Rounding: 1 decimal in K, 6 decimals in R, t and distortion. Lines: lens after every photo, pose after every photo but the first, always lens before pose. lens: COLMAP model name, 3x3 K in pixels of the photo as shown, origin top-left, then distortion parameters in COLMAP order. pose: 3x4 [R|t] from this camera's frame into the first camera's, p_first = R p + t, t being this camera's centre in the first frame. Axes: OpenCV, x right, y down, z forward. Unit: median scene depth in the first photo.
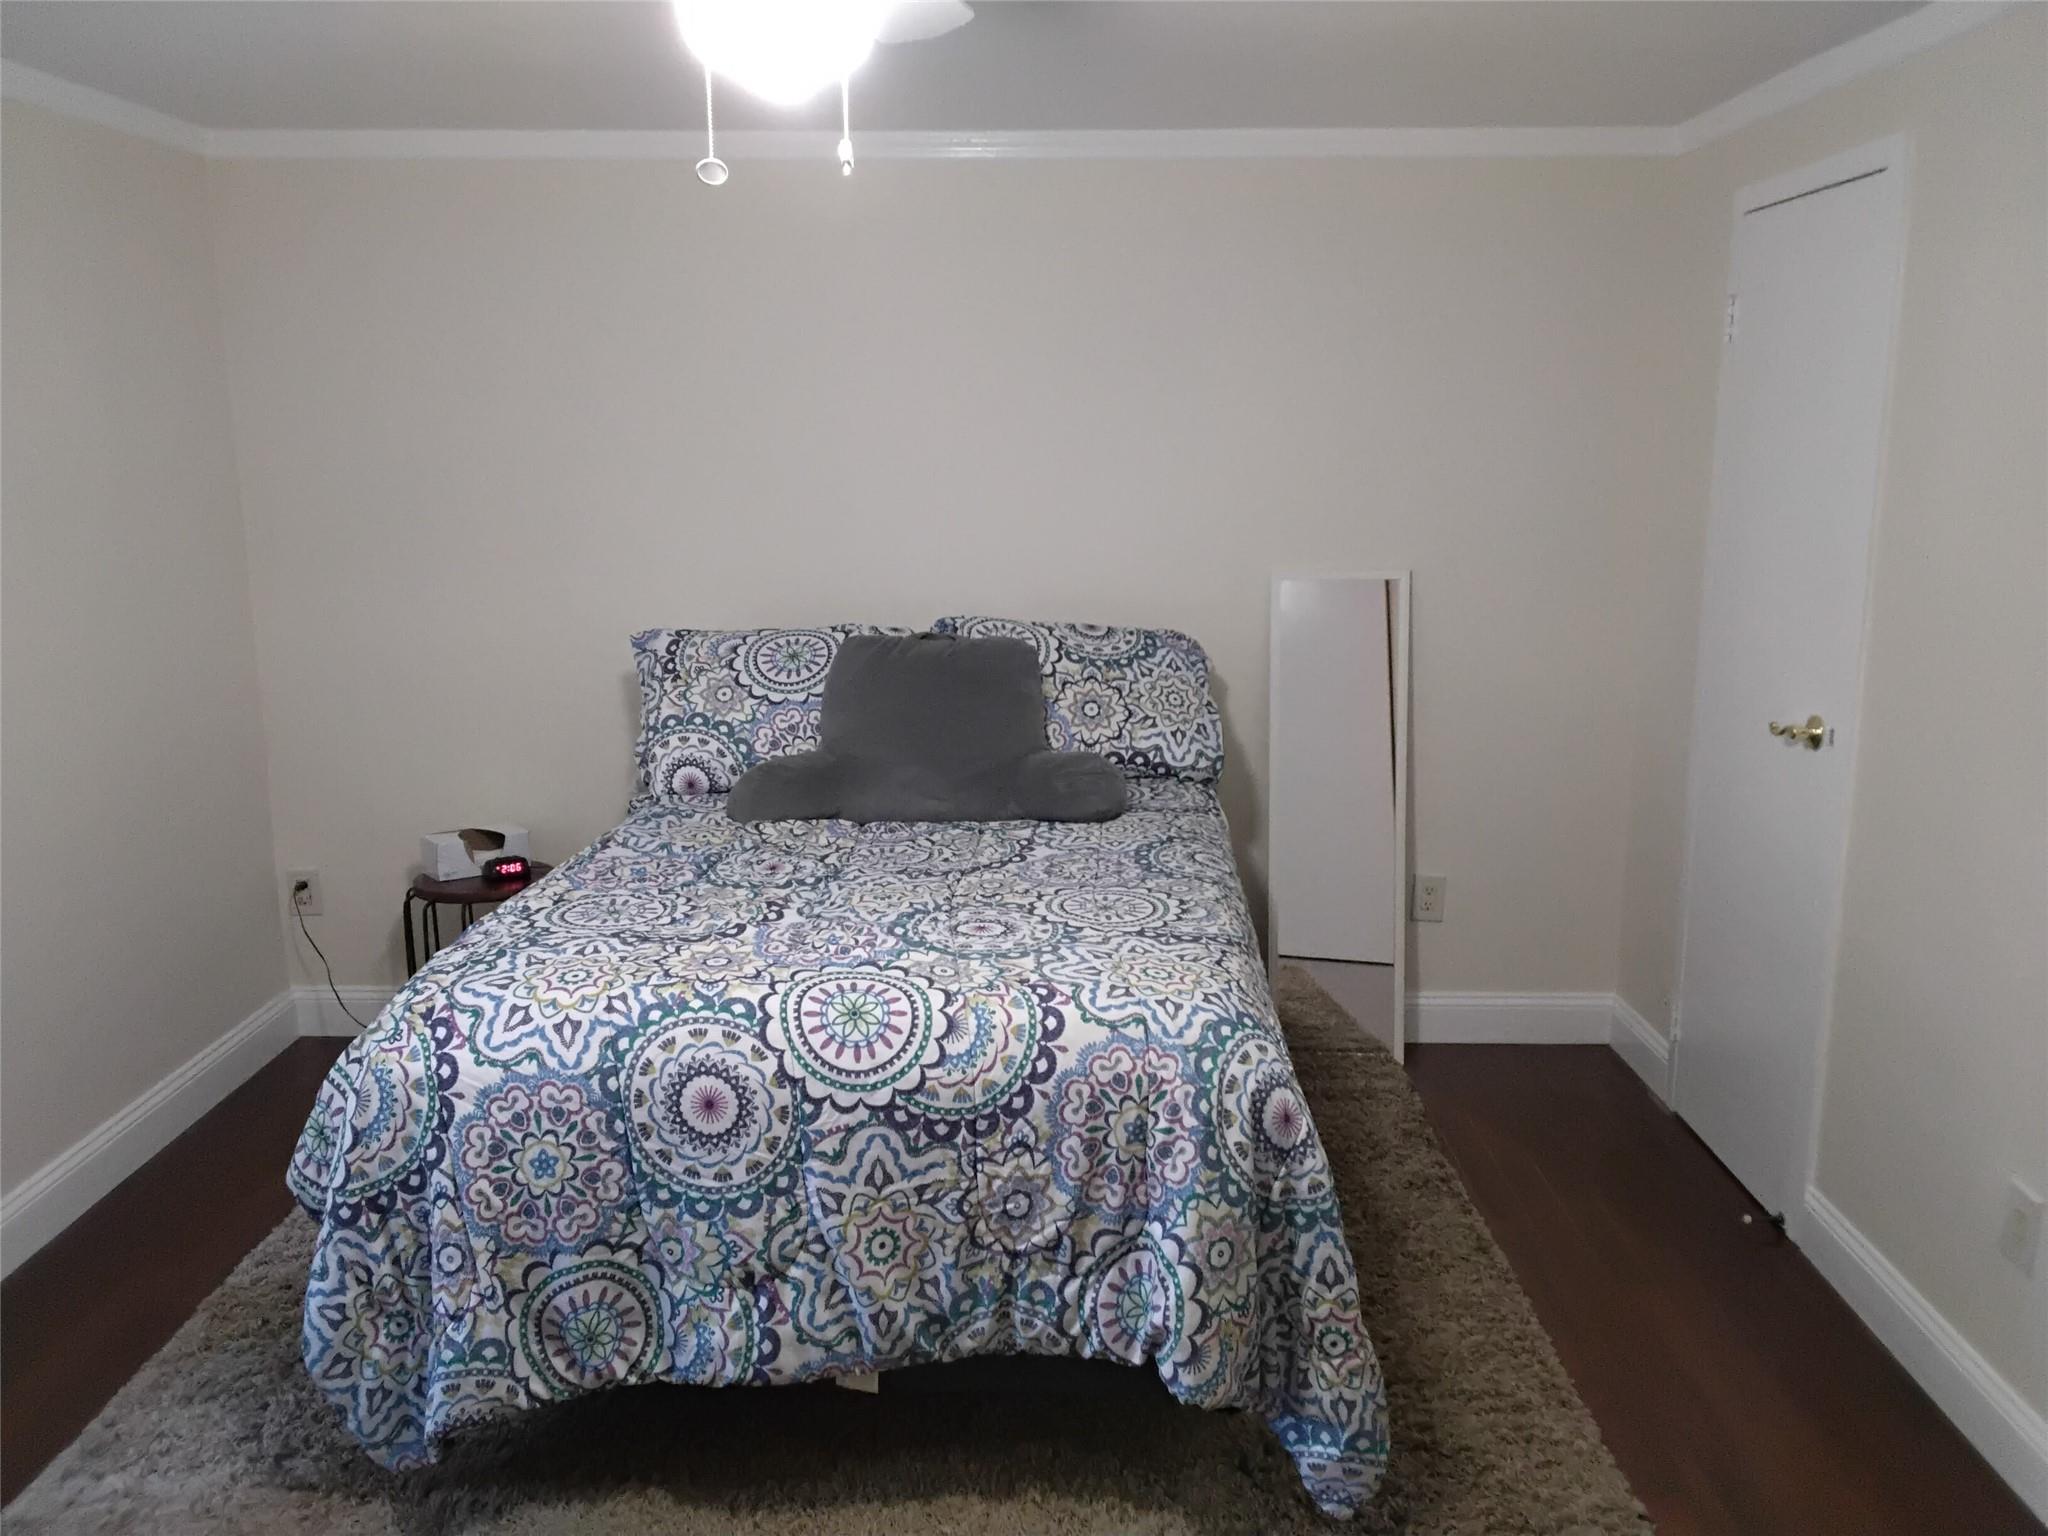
lens RADIAL K [[1617.1, 0, 1024.0], [0, 1617.1, 768.0], [0, 0, 1]] dist [0.122620, -0.210200]
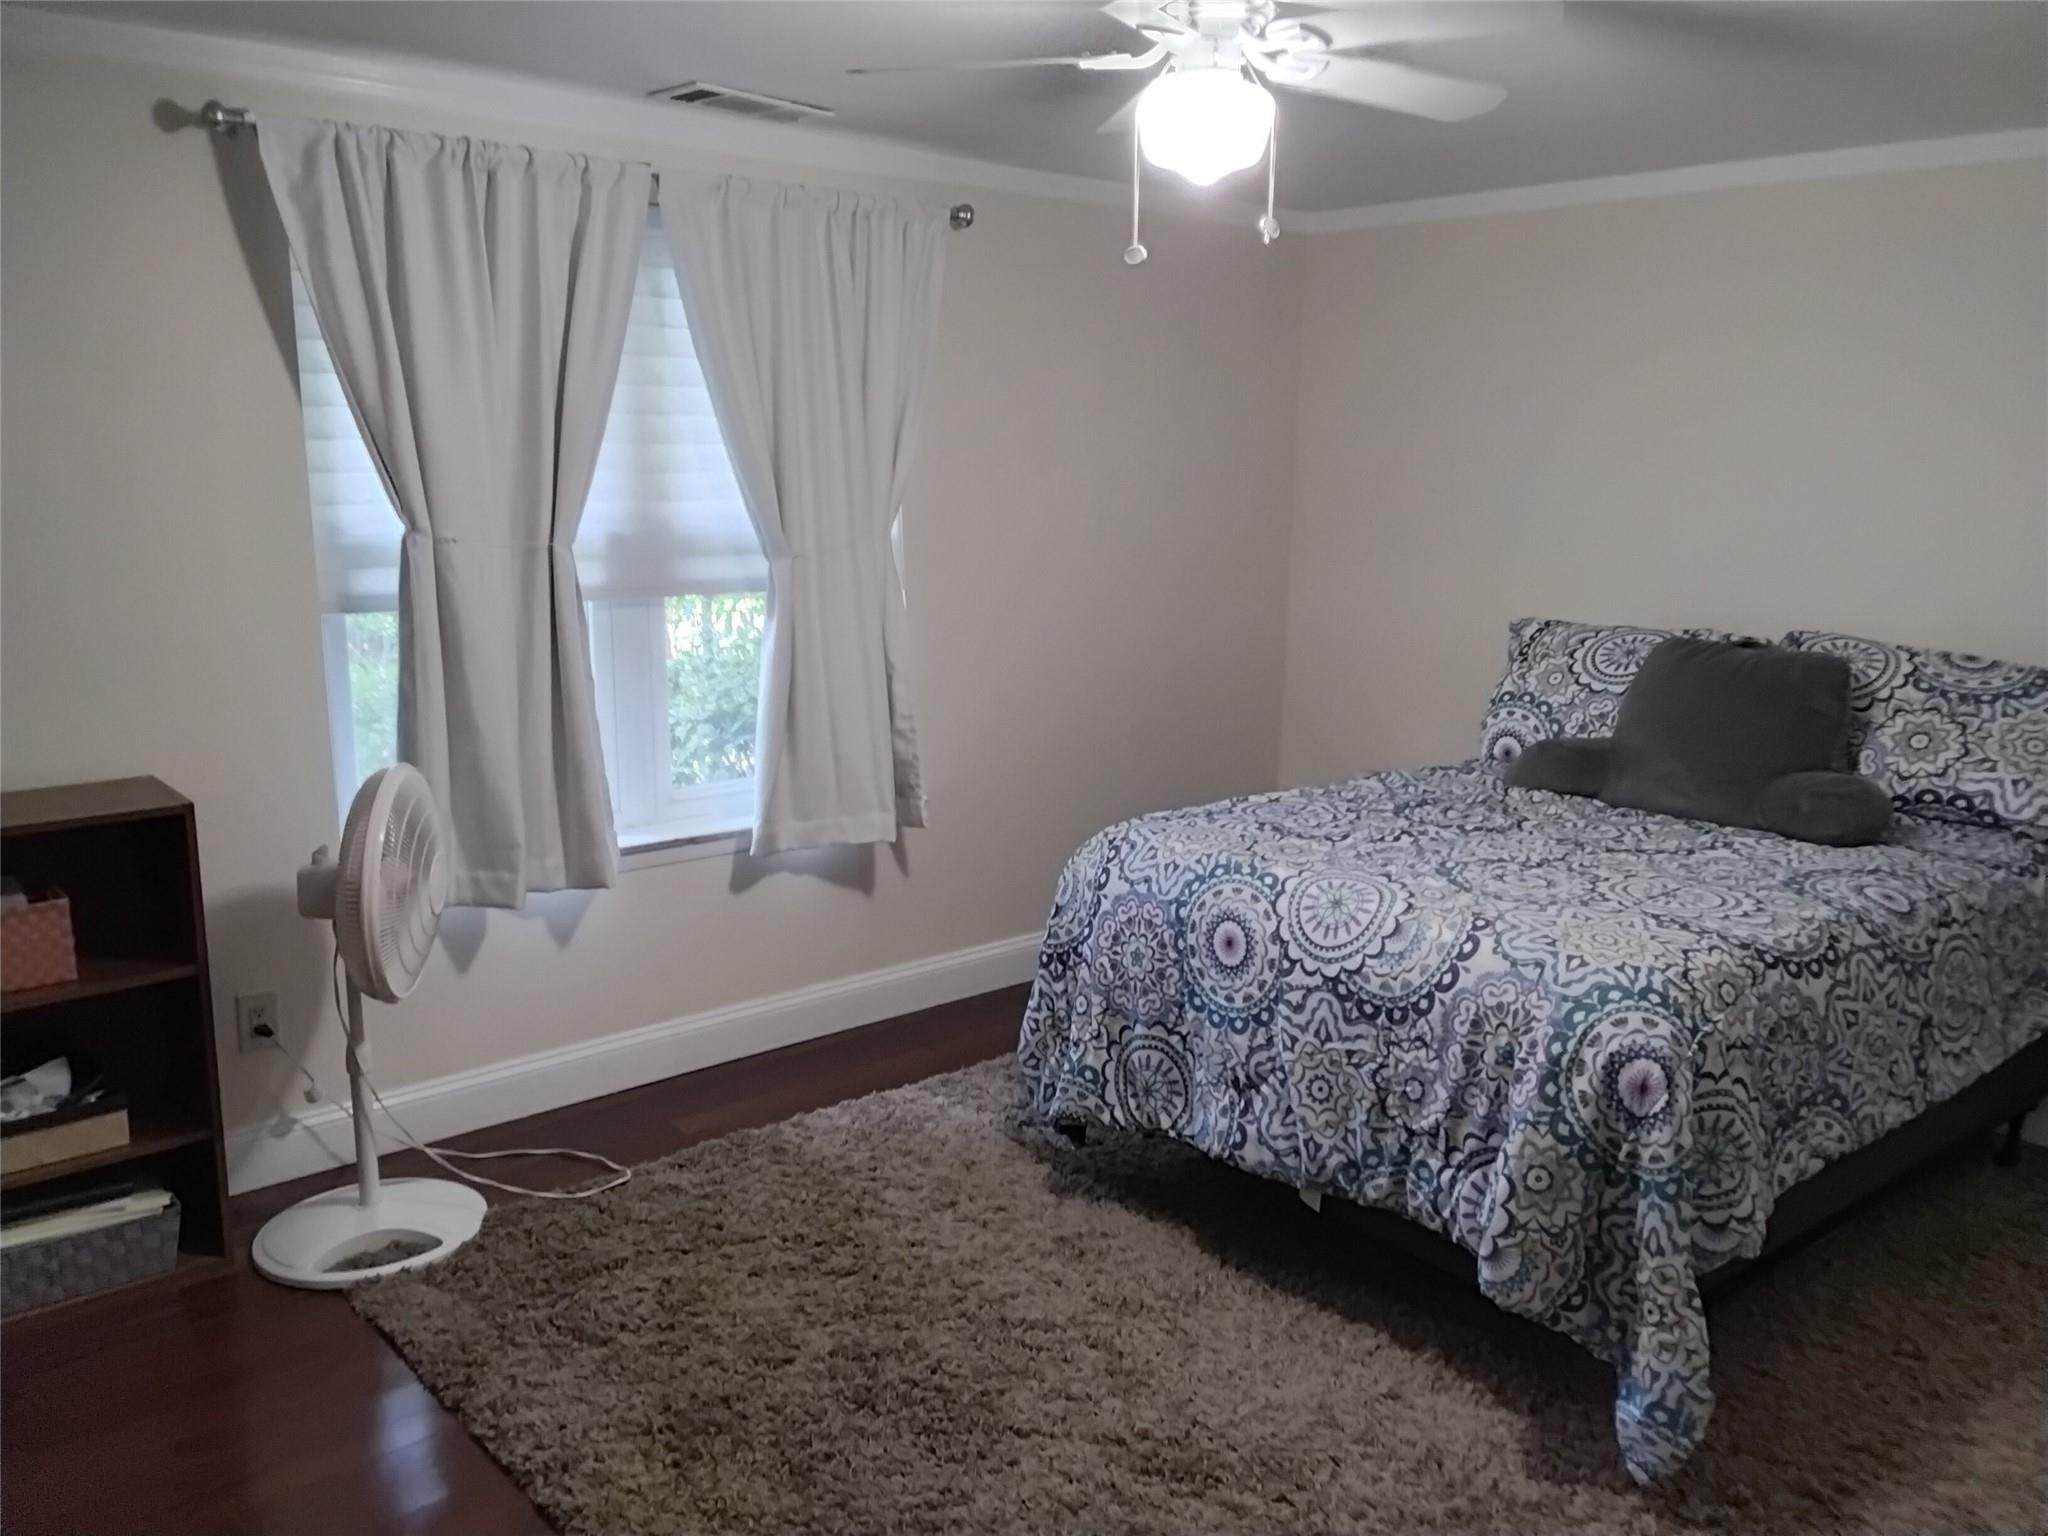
lens RADIAL K [[1617.1, 0, 1024.0], [0, 1617.1, 768.0], [0, 0, 1]] dist [0.122620, -0.210200]
pose [[0.662465, 0.157541, -0.732339, 0.637042], [-0.169012, 0.983861, 0.058762, 0.016600], [0.729777, 0.084846, 0.678400, -0.029948]]
